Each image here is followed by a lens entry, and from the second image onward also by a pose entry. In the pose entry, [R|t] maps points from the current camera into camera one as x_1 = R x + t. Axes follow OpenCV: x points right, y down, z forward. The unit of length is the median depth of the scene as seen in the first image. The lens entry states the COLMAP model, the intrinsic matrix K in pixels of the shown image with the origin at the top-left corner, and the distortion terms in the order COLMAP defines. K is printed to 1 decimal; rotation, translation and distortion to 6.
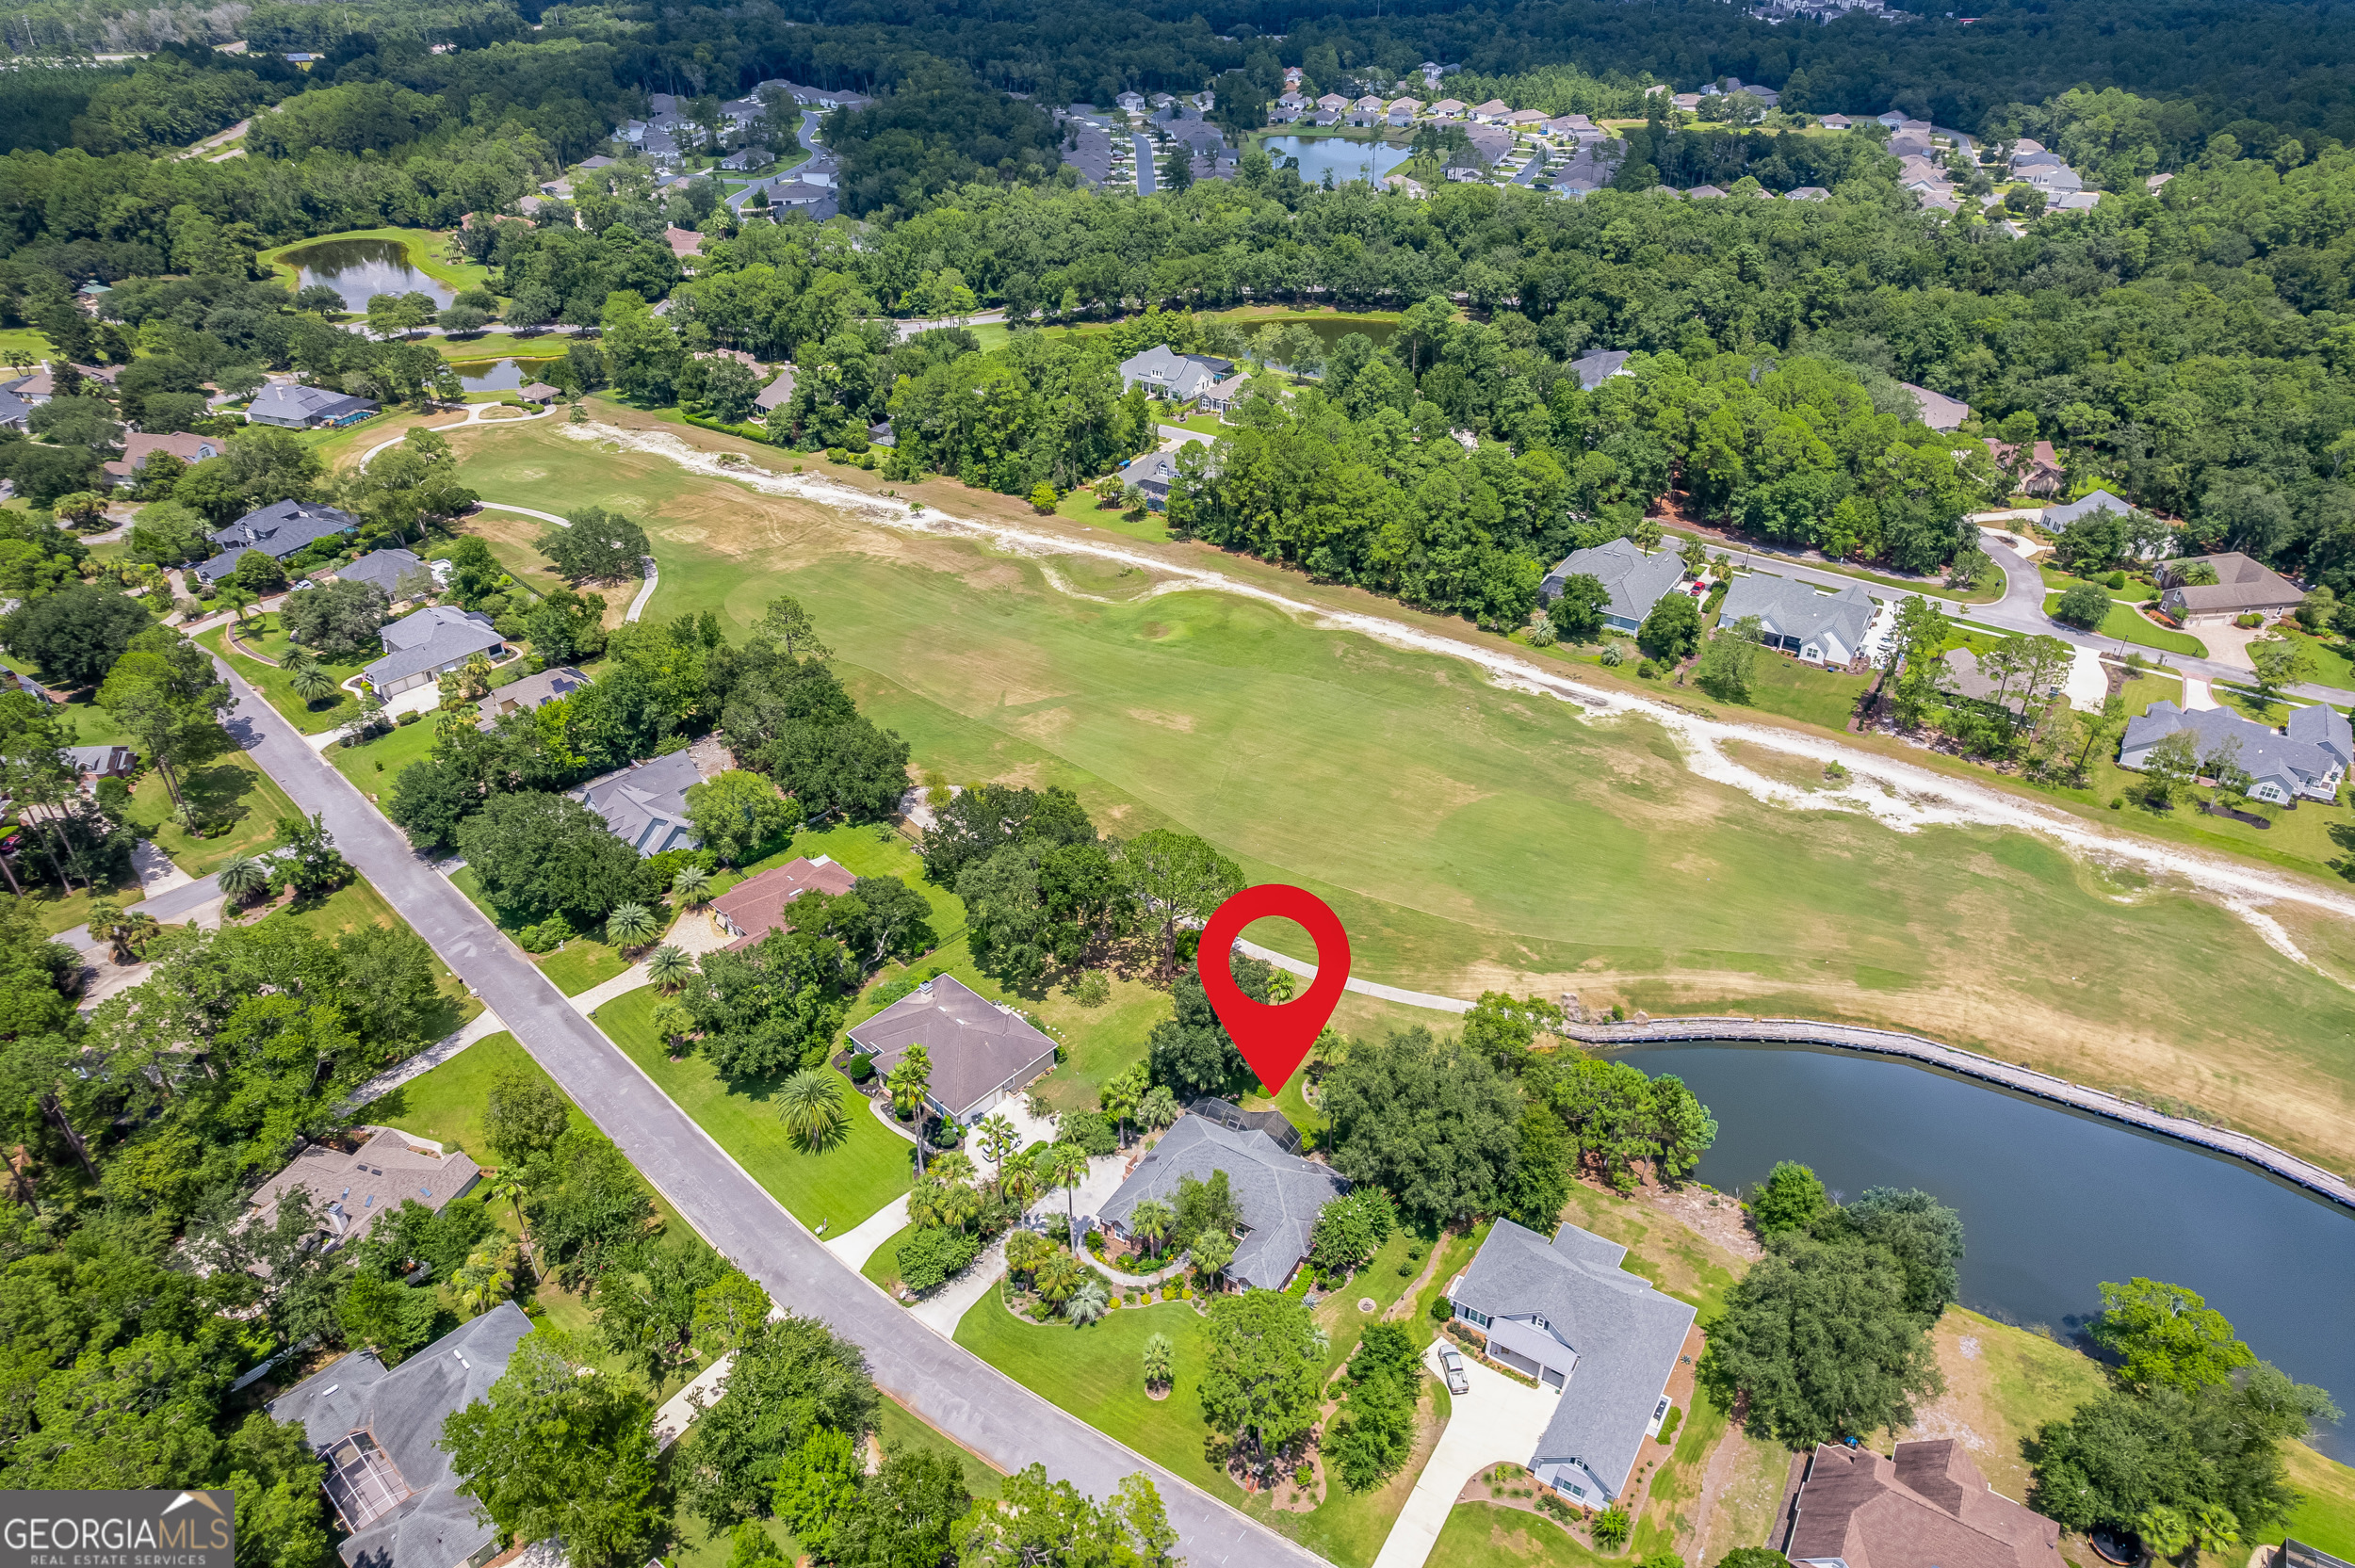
lens RADIAL K [[1503.3, 0, 1198.6], [0, 1503.3, 781.5], [0, 0, 1]] dist [-0.085225, 0.082320]
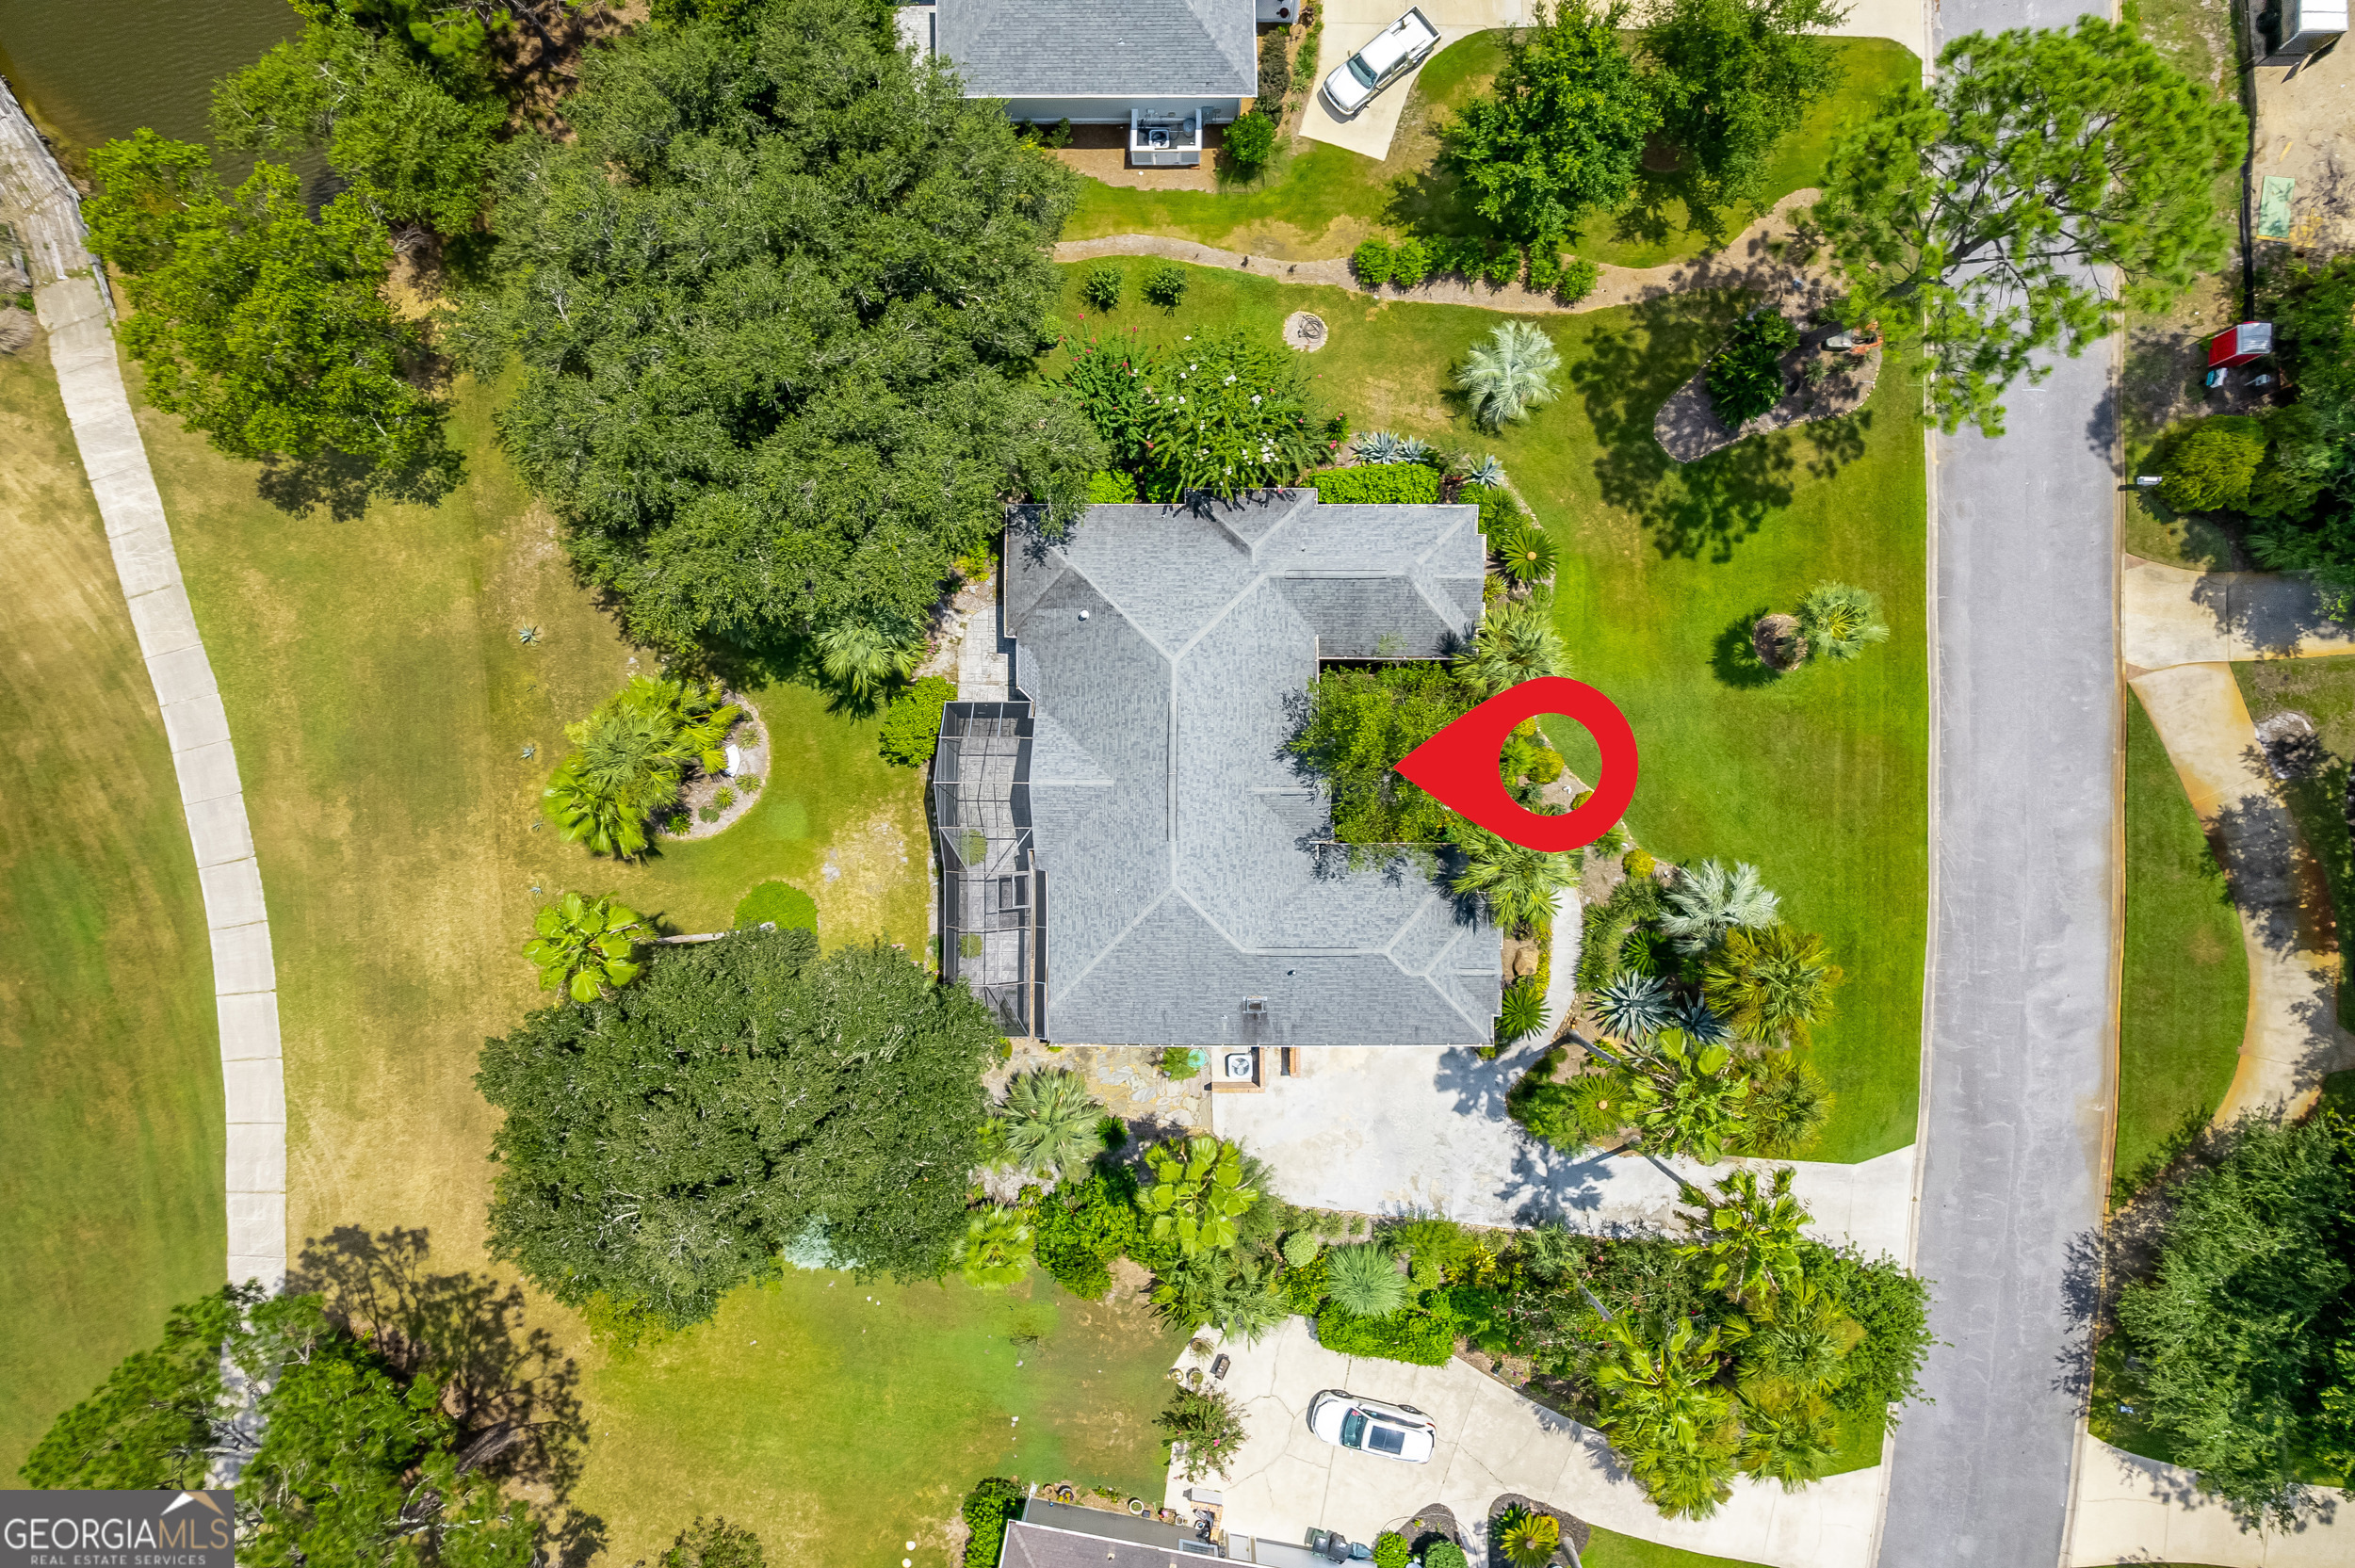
lens RADIAL K [[1503.3, 0, 1198.6], [0, 1503.3, 781.5], [0, 0, 1]] dist [-0.085225, 0.082320]
pose [[-0.528917, -0.848671, 0.002185, 0.018181], [0.456234, -0.282166, 0.843939, -0.028614], [-0.715609, 0.447371, 0.536435, 0.665683]]
